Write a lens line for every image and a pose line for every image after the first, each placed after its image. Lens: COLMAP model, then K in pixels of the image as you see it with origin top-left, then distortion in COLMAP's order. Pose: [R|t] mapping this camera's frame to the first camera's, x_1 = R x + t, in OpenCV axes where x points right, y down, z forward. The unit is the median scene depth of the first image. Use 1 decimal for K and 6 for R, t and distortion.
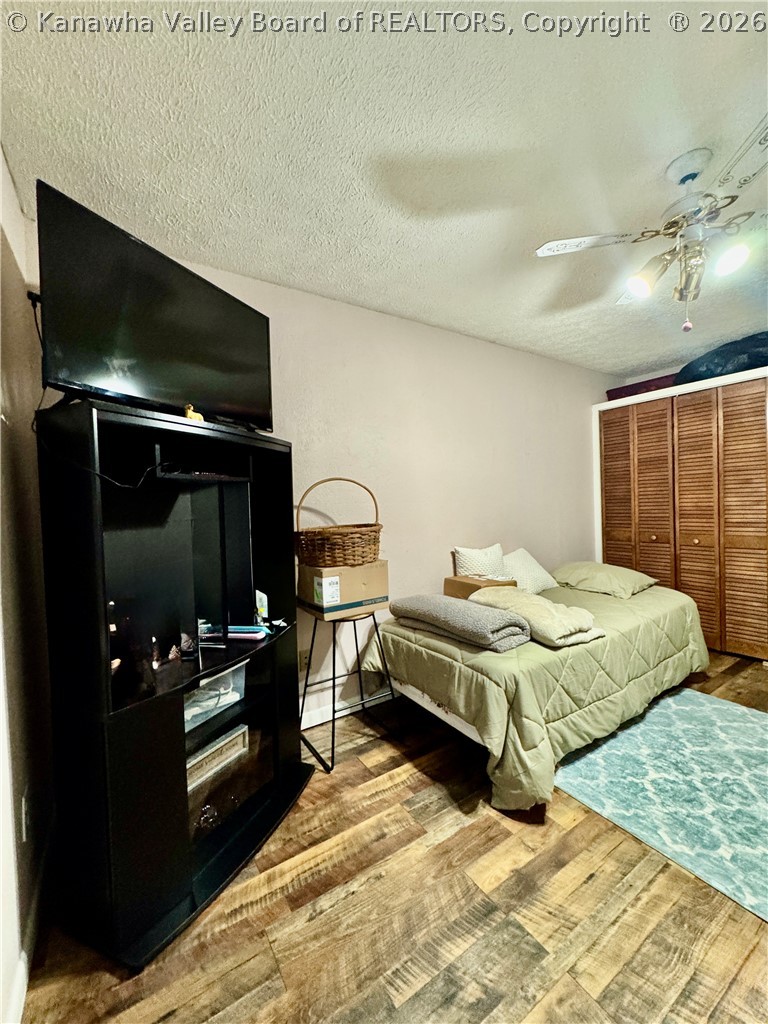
lens RADIAL K [[410.9, 0, 386.6], [0, 410.9, 512.2], [0, 0, 1]] dist [-0.005814, 0.000443]
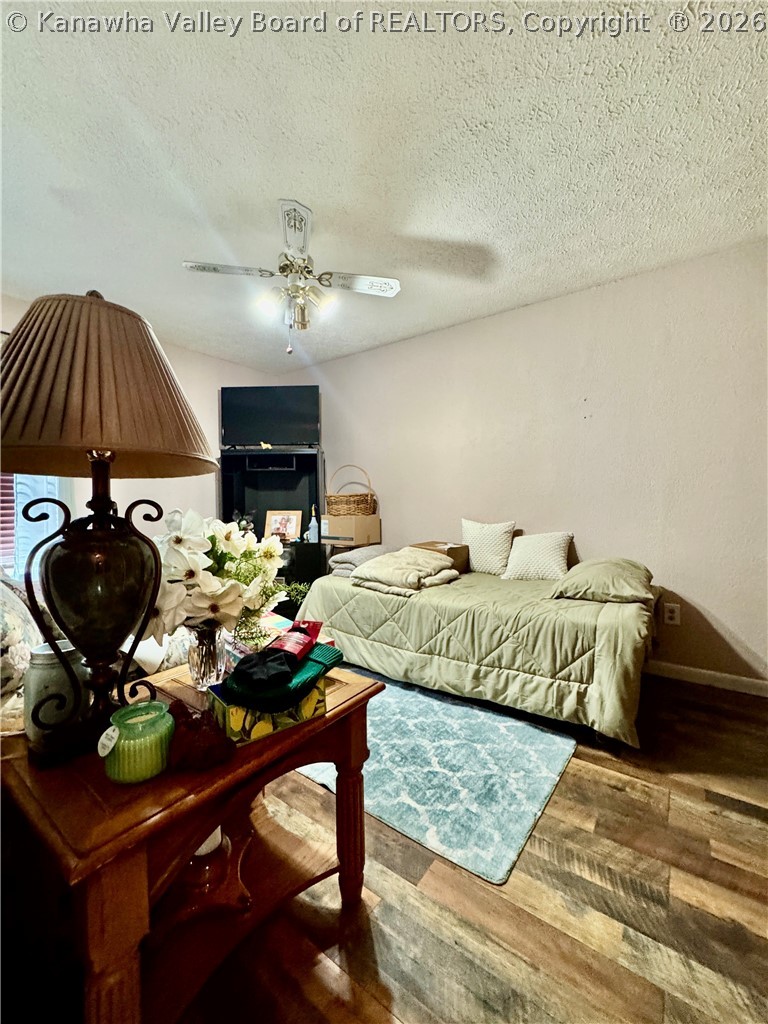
lens RADIAL K [[410.9, 0, 386.6], [0, 410.9, 512.2], [0, 0, 1]] dist [-0.005814, 0.000443]
pose [[0.350164, 0.056626, -0.934975, 1.862984], [-0.025705, 0.998376, 0.050839, 0.024970], [0.936336, 0.006231, 0.351051, 0.683045]]
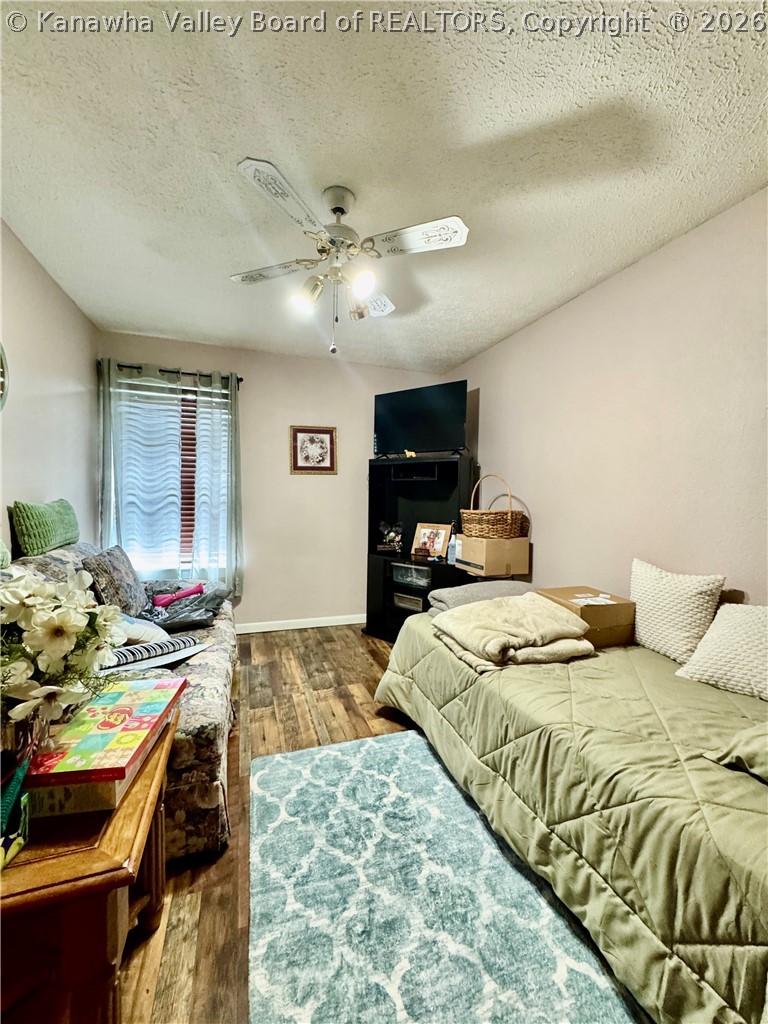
lens RADIAL K [[412.7, 0, 386.7], [0, 412.7, 512.2], [0, 0, 1]] dist [-0.001180, -0.000024]
pose [[-0.239711, 0.066175, -0.968586, 1.584423], [-0.030812, 0.996653, 0.075718, -0.061795], [0.970355, 0.047994, -0.236870, 1.221129]]
